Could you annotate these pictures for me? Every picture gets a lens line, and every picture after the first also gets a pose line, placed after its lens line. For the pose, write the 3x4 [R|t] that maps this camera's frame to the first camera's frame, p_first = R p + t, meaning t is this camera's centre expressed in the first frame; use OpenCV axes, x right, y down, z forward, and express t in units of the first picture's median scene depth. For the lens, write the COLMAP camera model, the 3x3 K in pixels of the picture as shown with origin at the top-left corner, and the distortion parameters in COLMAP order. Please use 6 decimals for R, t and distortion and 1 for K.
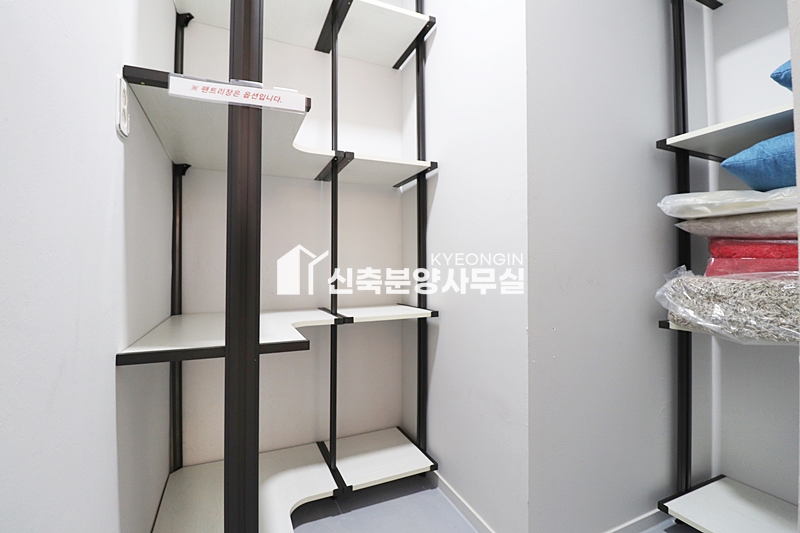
lens RADIAL K [[369.4, 0, 400.0], [0, 369.4, 266.5], [0, 0, 1]] dist [-0.032753, 0.000139]
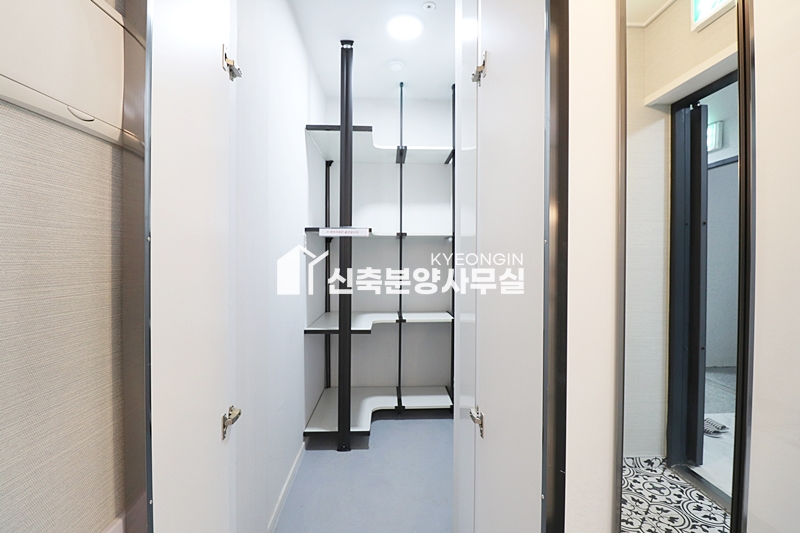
lens RADIAL K [[366.9, 0, 400.0], [0, 366.9, 266.5], [0, 0, 1]] dist [-0.000403, -0.000015]
pose [[0.920916, 0.013557, -0.389525, 0.650196], [-0.000802, 0.999459, 0.032888, -0.222119], [0.389760, -0.029975, 0.920429, -0.852152]]
